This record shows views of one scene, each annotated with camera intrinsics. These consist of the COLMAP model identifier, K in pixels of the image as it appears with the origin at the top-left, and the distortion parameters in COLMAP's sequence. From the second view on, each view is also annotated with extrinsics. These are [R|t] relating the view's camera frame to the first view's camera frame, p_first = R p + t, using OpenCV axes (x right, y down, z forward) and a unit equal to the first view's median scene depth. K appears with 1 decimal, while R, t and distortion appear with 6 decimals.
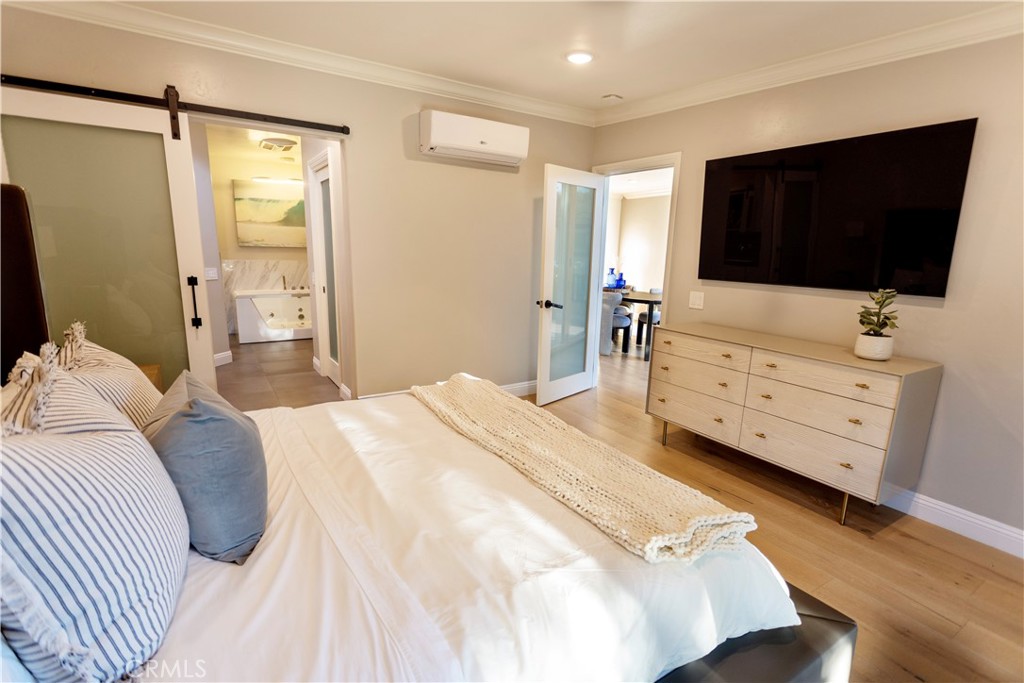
lens RADIAL K [[484.6, 0, 512.7], [0, 484.6, 345.5], [0, 0, 1]] dist [0.002902, 0.001293]
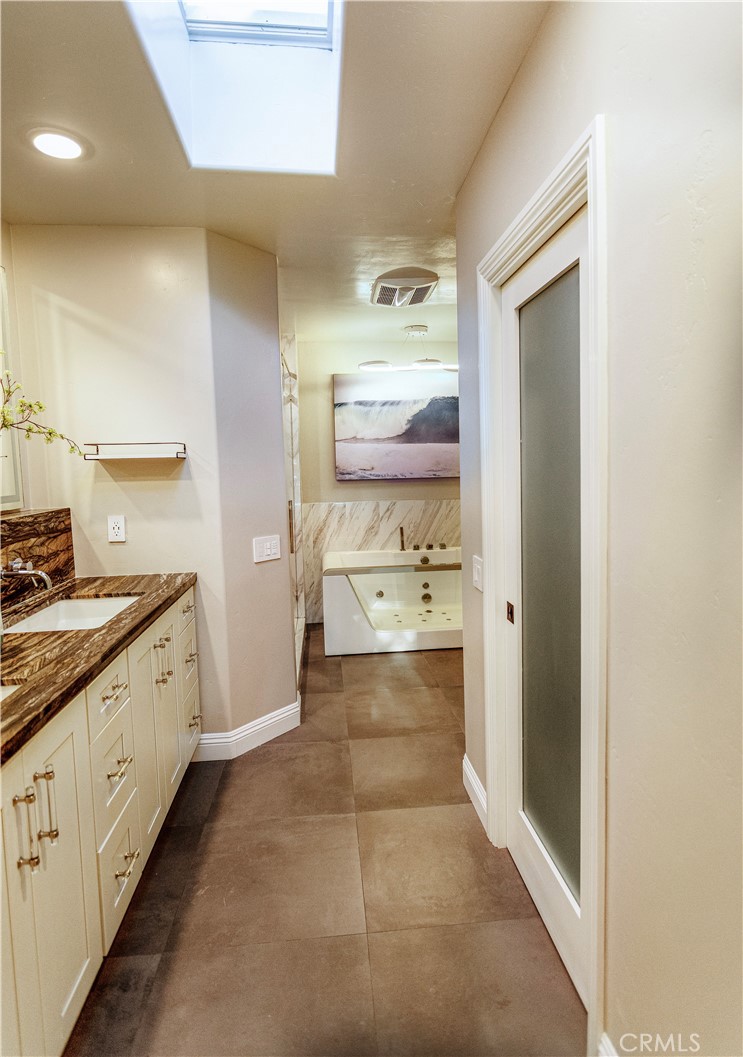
lens RADIAL K [[682.2, 0, 371.5], [0, 682.2, 528.5], [0, 0, 1]] dist [-0.001010, 0.000020]
pose [[0.888053, -0.004912, -0.459714, -0.134003], [-0.043687, 0.994517, -0.095018, -0.066013], [0.457660, 0.104464, 0.882969, 0.273195]]
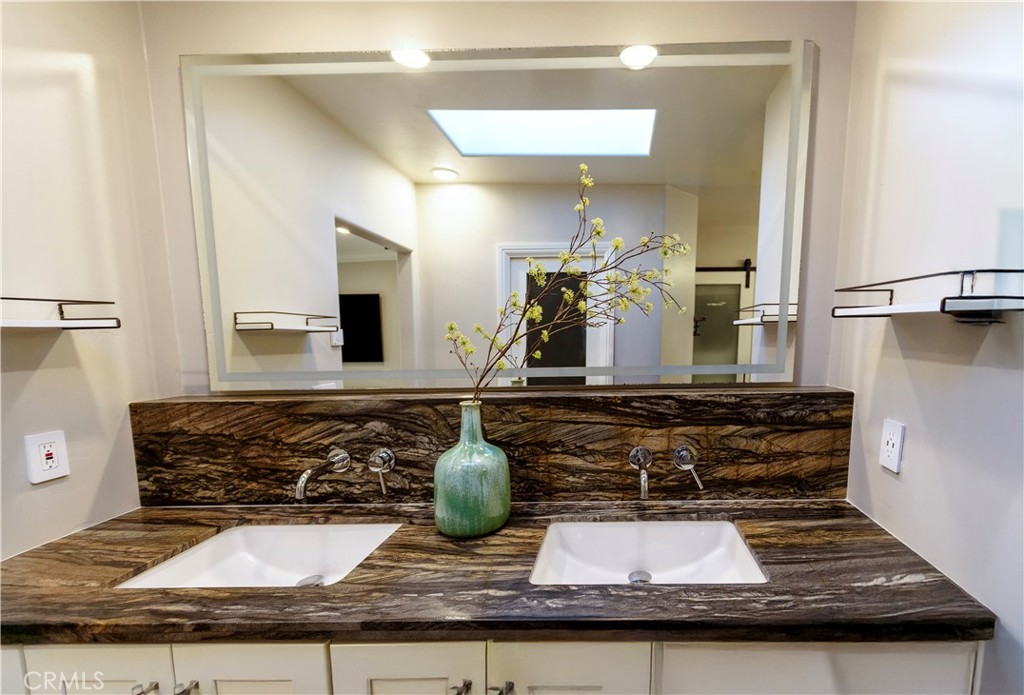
lens RADIAL K [[447.9, 0, 511.5], [0, 447.9, 381.6], [0, 0, 1]] dist [0.000219, 0.000055]
pose [[-0.547072, 0.086170, -0.832639, -0.495917], [-0.165554, 0.963902, 0.208529, -0.227011], [0.820551, 0.251927, -0.513058, 0.950855]]
